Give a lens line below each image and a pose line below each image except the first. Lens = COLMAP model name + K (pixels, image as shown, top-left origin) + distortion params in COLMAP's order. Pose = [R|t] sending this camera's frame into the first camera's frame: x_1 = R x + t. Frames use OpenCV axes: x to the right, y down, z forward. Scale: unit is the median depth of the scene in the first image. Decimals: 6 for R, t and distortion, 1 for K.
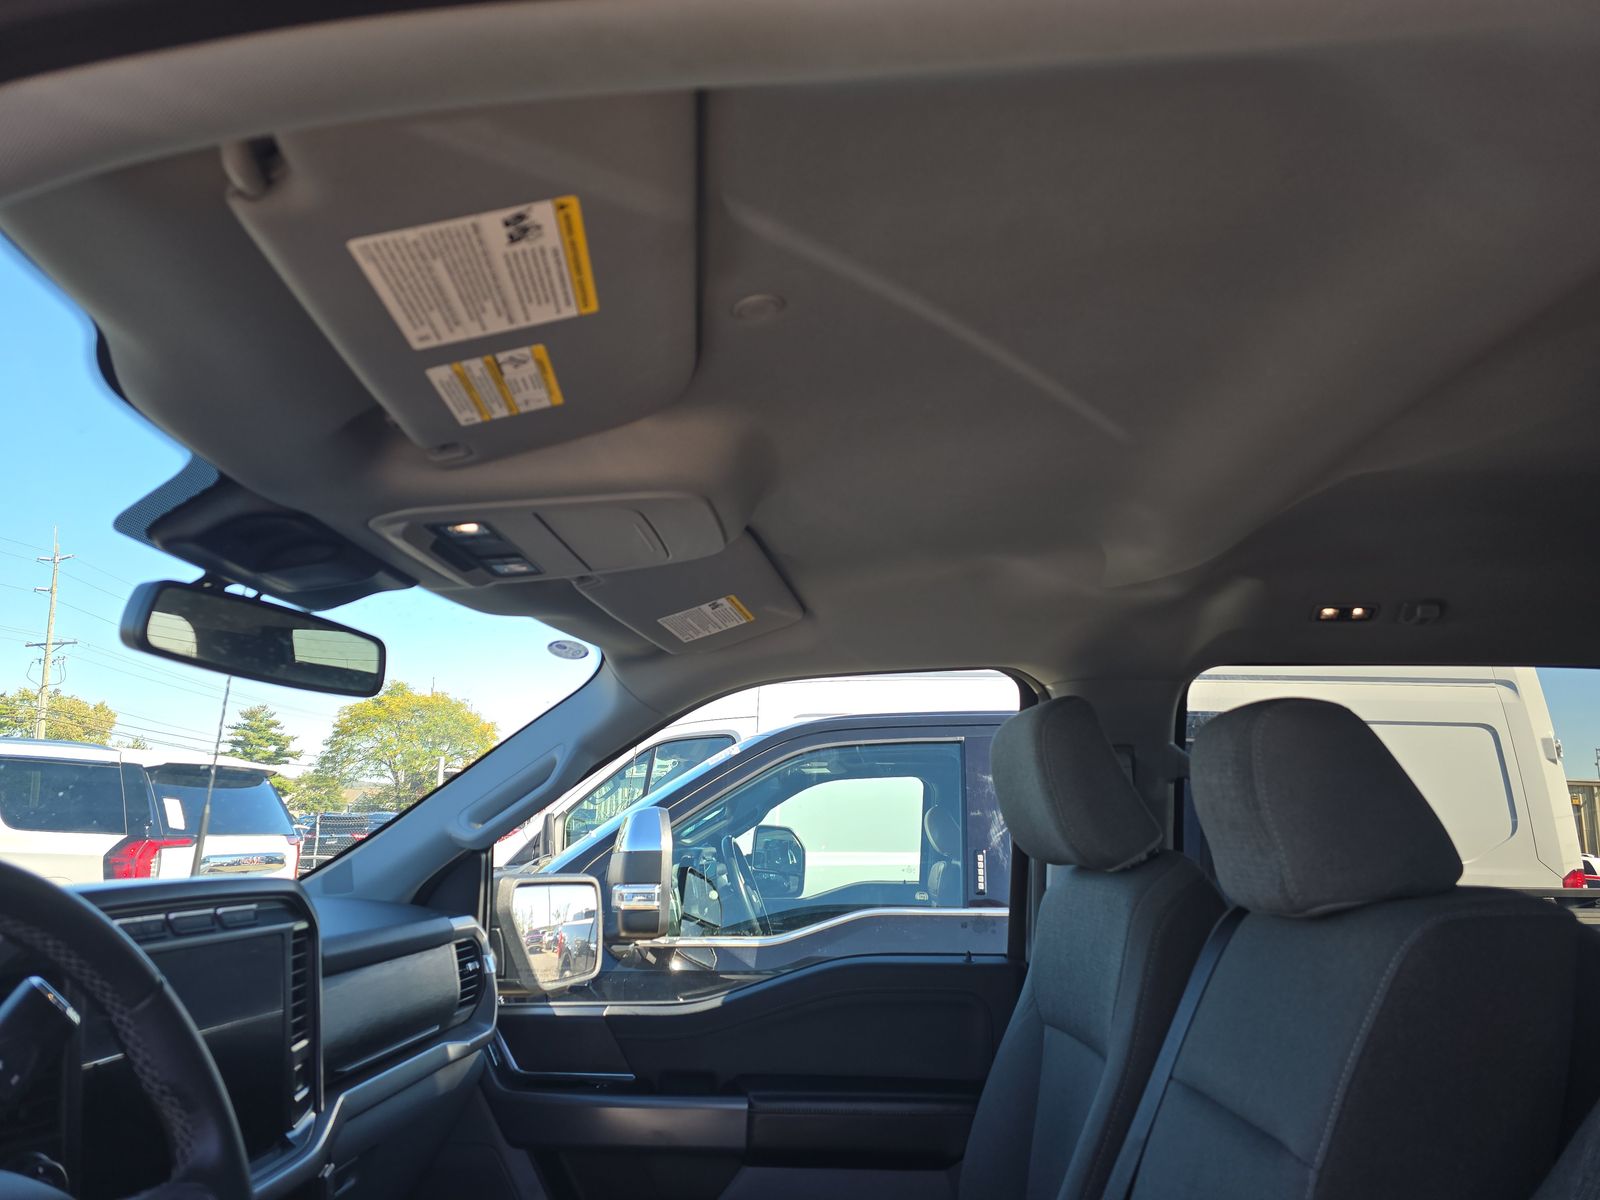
lens RADIAL K [[1070.8, 0, 794.6], [0, 1070.8, 597.9], [0, 0, 1]] dist [0.071763, -0.070869]
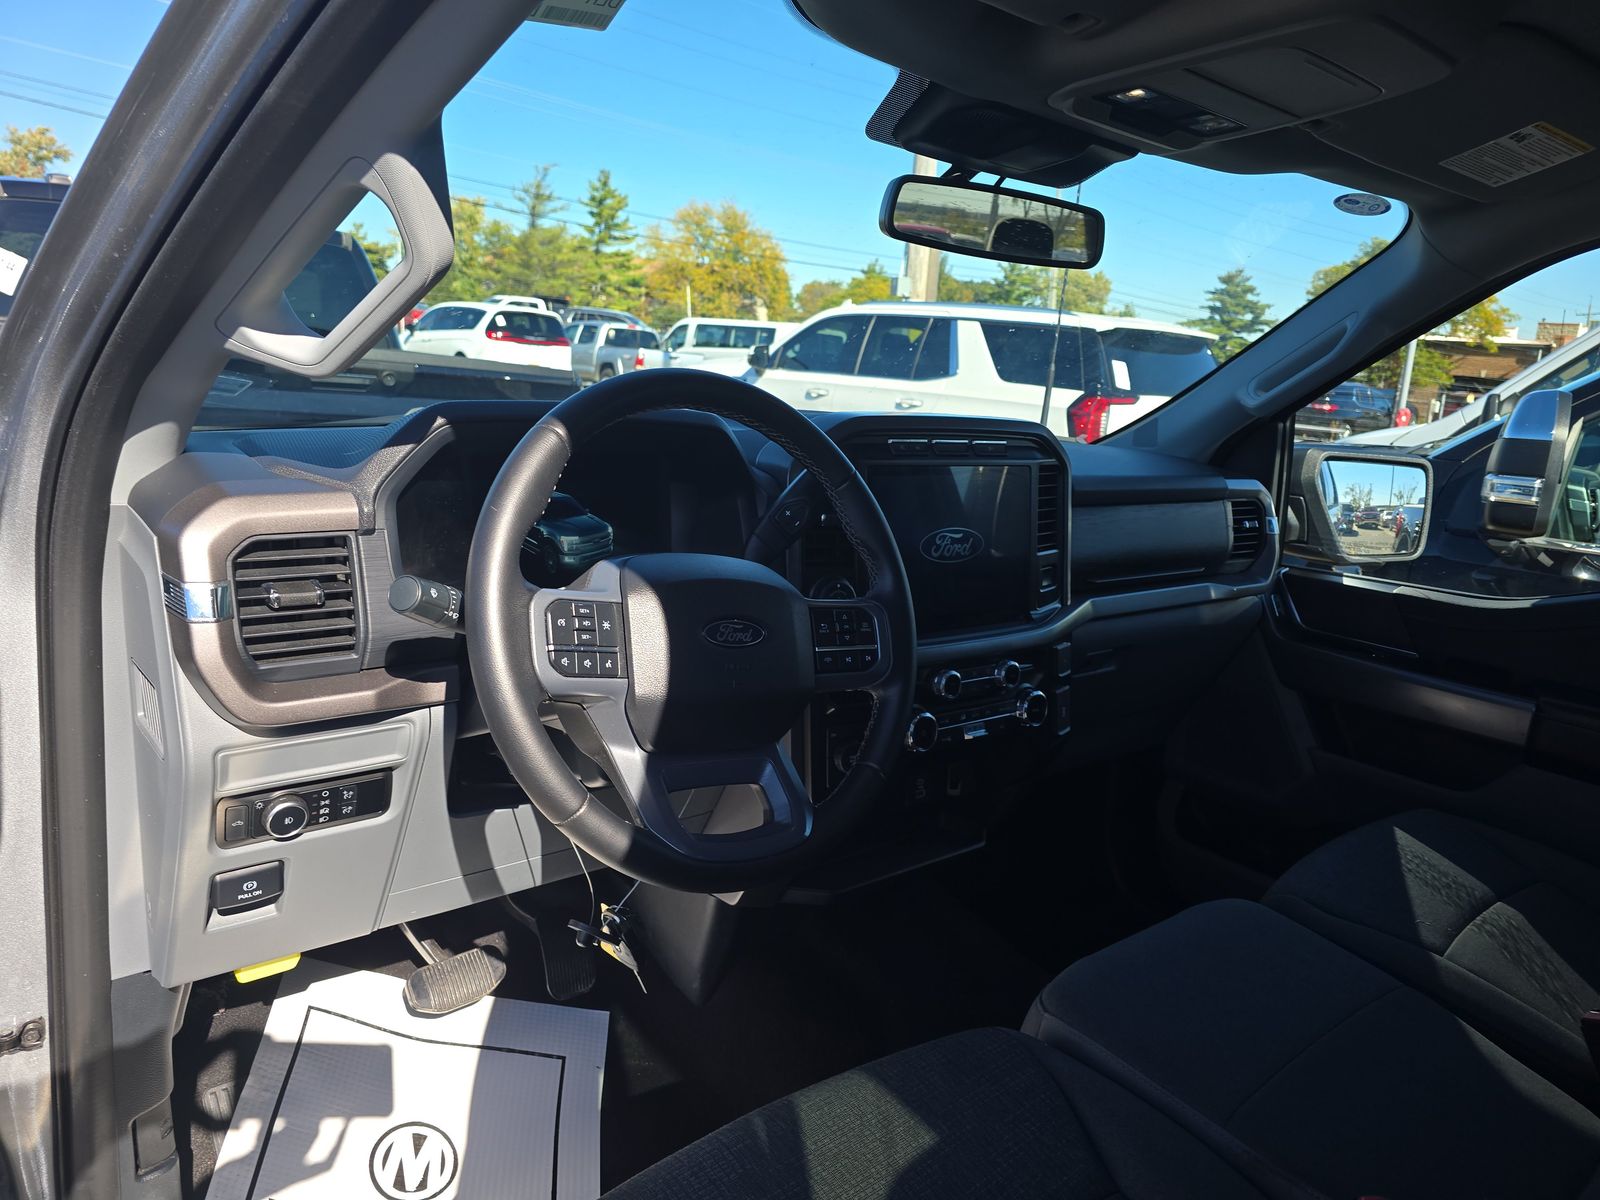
lens RADIAL K [[1075.5, 0, 807.2], [0, 1075.5, 602.1], [0, 0, 1]] dist [0.073461, -0.072739]
pose [[0.684701, 0.193345, -0.702710, 0.156079], [0.092150, 0.933467, 0.346624, -0.001082], [0.722975, -0.302089, 0.621329, -0.006834]]
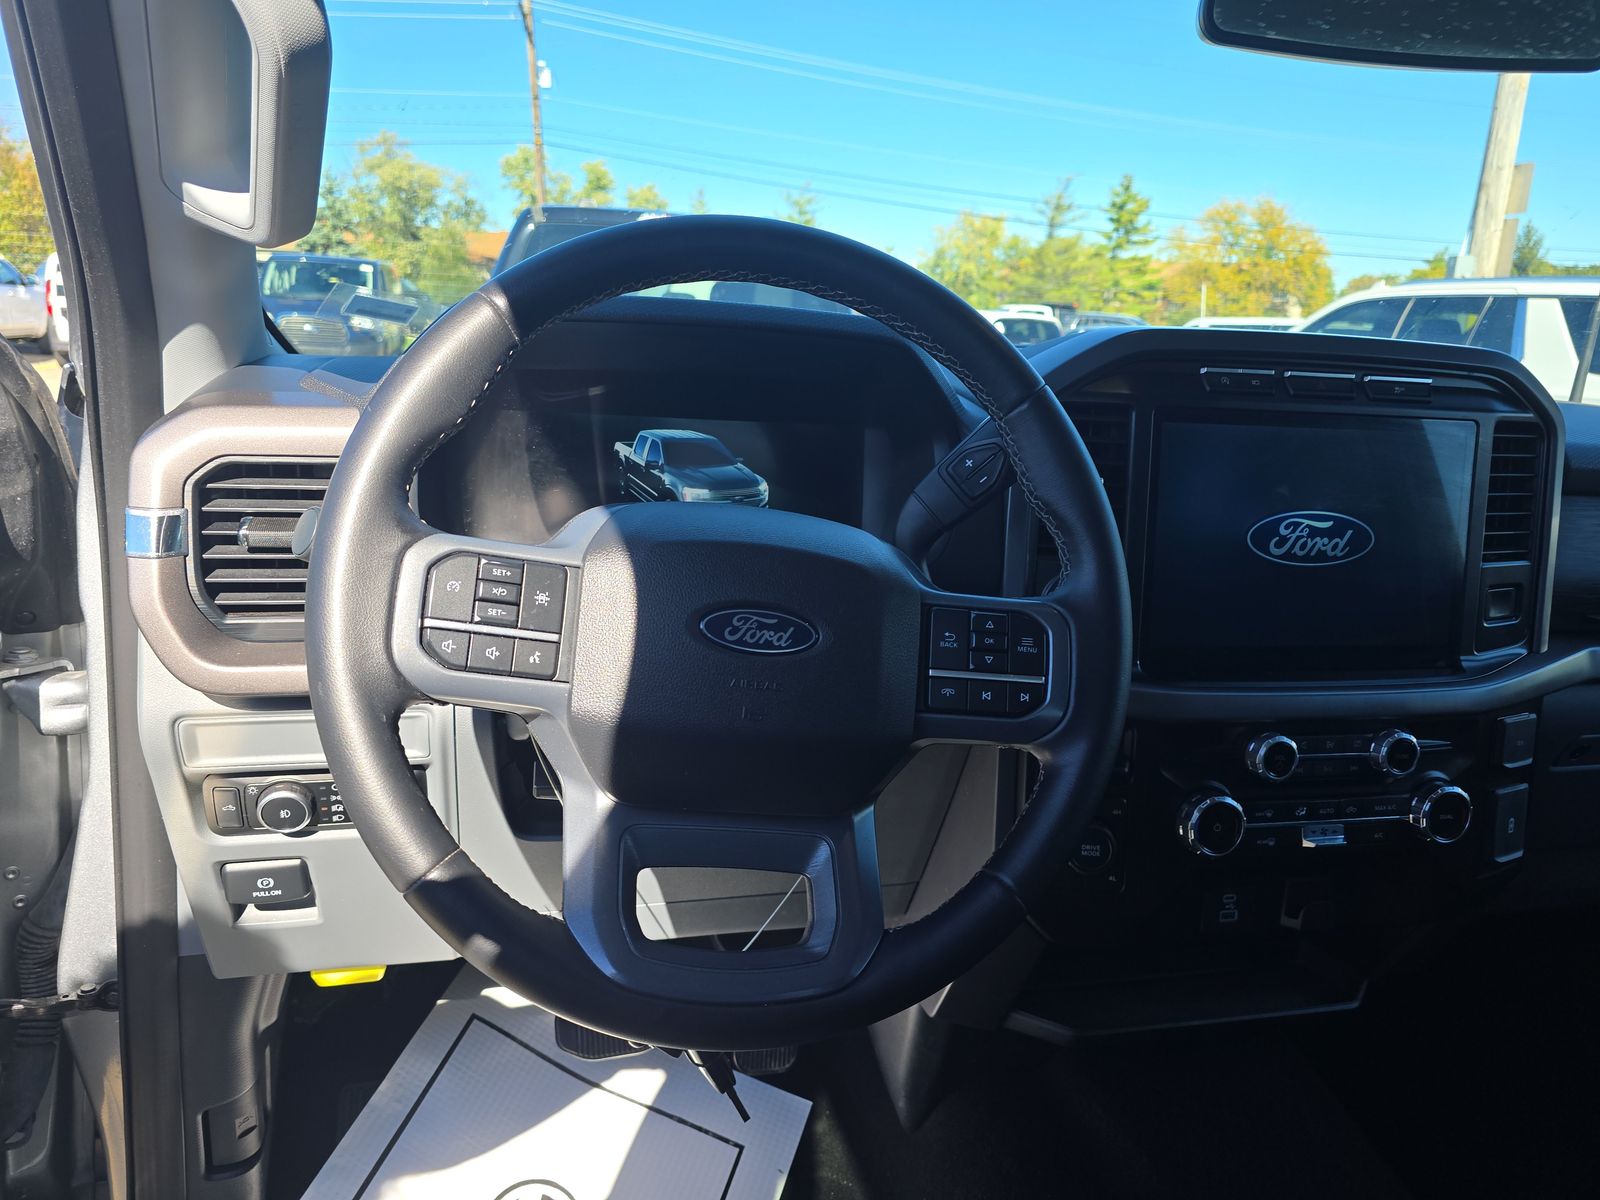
lens RADIAL K [[1089.8, 0, 805.7], [0, 1089.8, 585.0], [0, 0, 1]] dist [0.002740, -0.008324]
pose [[0.293421, 0.209874, -0.932661, 0.084817], [0.159068, 0.951285, 0.264109, 0.081666], [0.942657, -0.225852, 0.245743, 0.195470]]
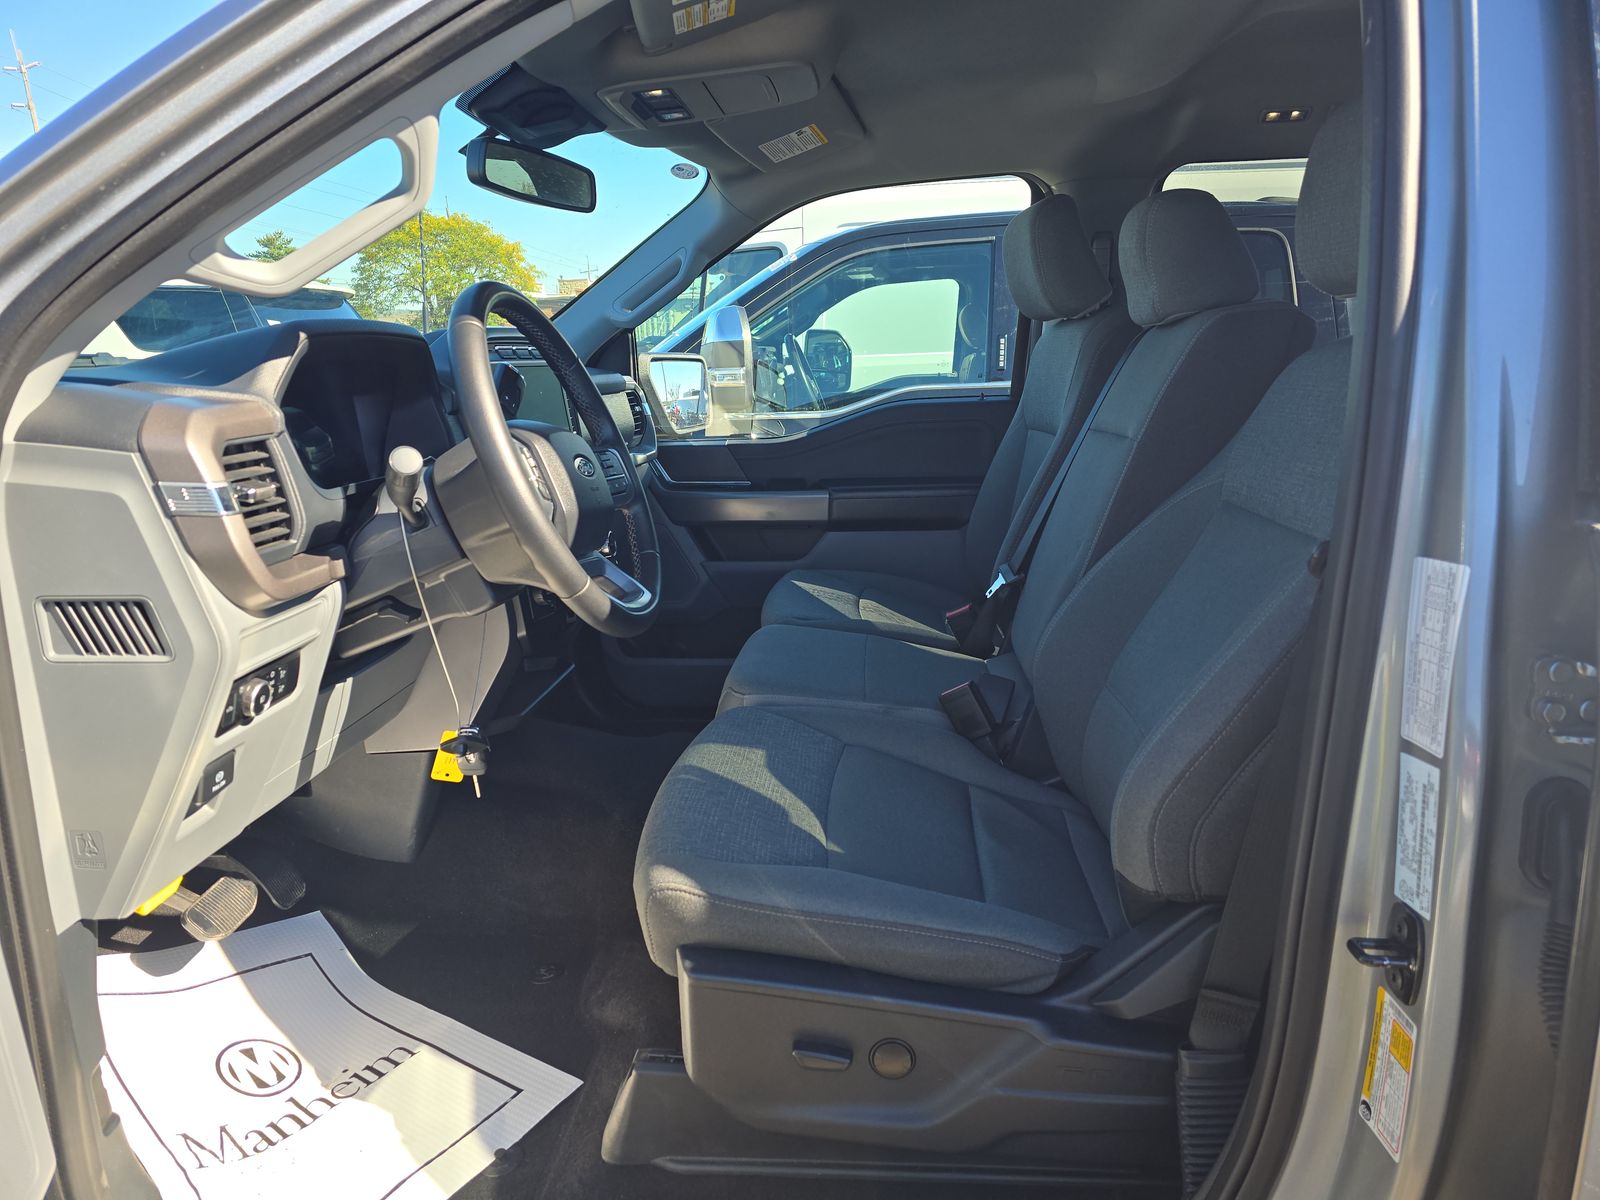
lens RADIAL K [[1070.8, 0, 794.6], [0, 1070.8, 597.9], [0, 0, 1]] dist [0.071763, -0.070869]
pose [[0.998979, -0.022483, -0.039196, -0.031978], [0.037021, 0.904587, 0.424678, -0.032368], [0.025908, -0.425695, 0.904496, -0.367319]]
